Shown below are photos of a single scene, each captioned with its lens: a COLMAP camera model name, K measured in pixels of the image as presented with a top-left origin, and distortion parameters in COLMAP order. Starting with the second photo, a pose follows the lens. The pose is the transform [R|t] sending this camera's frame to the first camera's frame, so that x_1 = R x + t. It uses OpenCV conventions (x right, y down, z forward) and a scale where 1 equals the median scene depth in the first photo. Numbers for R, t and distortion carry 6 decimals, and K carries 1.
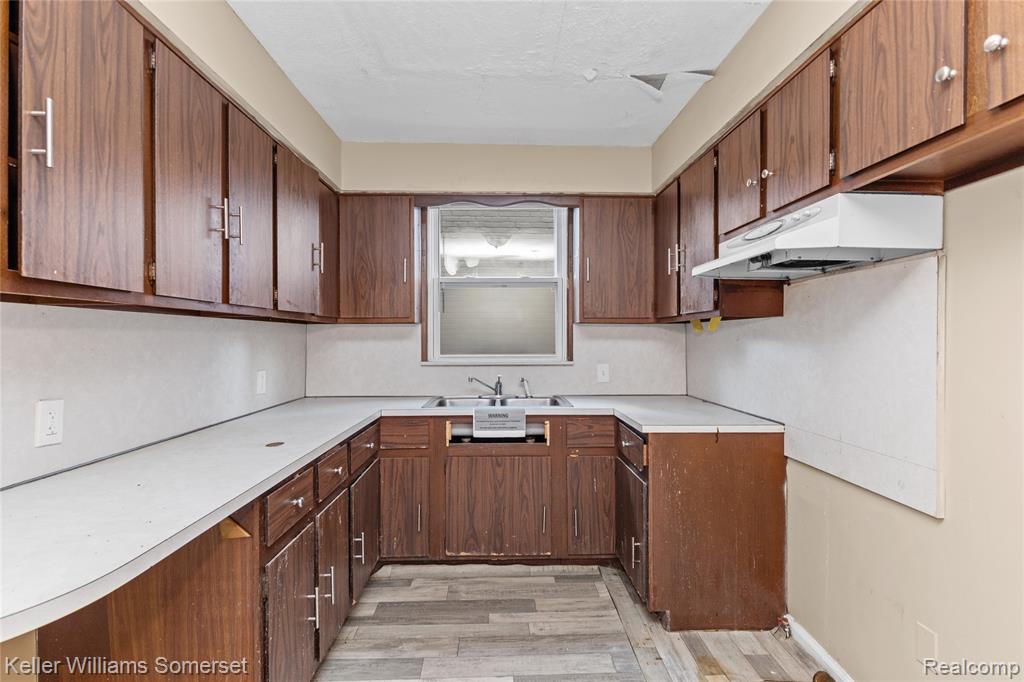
lens RADIAL K [[502.7, 0, 508.2], [0, 502.7, 335.6], [0, 0, 1]] dist [0.001802, -0.000398]
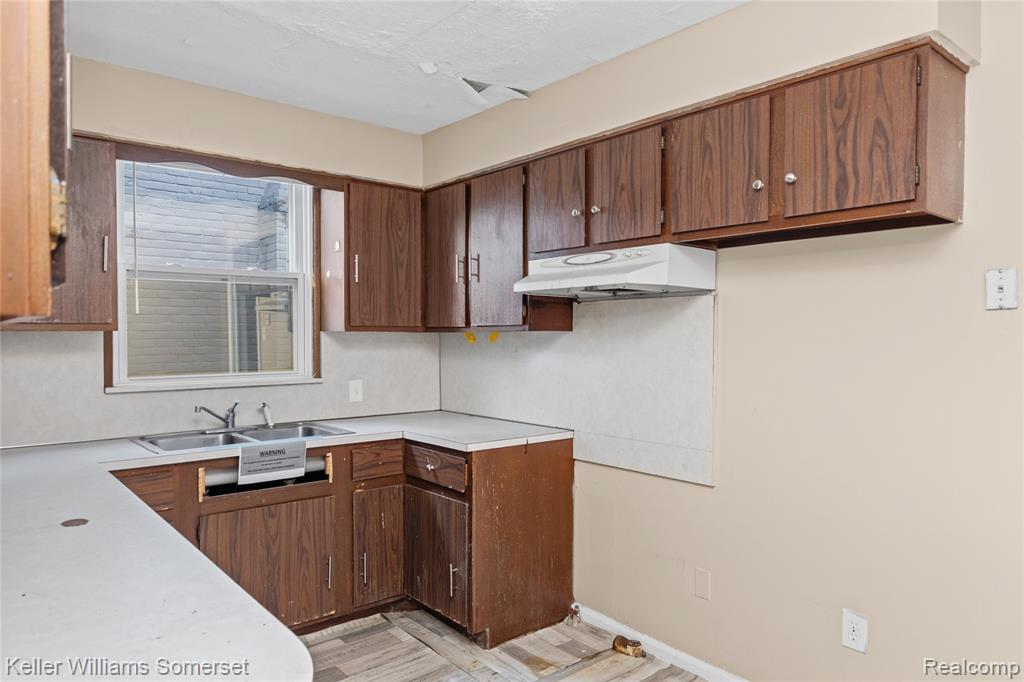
lens RADIAL K [[680.3, 0, 512.0], [0, 680.3, 341.0], [0, 0, 1]] dist [0.002323, 0.001063]
pose [[0.780943, -0.005189, 0.624581, -0.429349], [-0.003362, 0.999916, 0.012511, -0.031774], [-0.624594, -0.011870, 0.780860, -0.060899]]
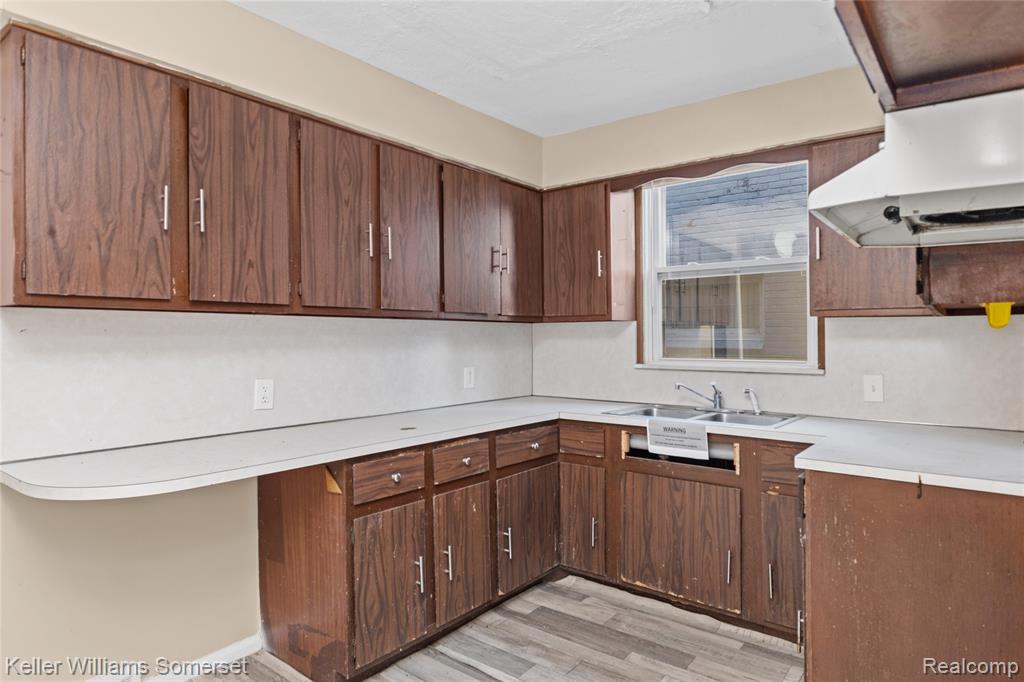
lens RADIAL K [[604.3, 0, 511.1], [0, 604.3, 336.7], [0, 0, 1]] dist [-0.001923, -0.000205]
pose [[0.772993, 0.001960, -0.634411, 0.451597], [0.001576, 0.999986, 0.005010, -0.002197], [0.634412, -0.004873, 0.772980, 0.052609]]
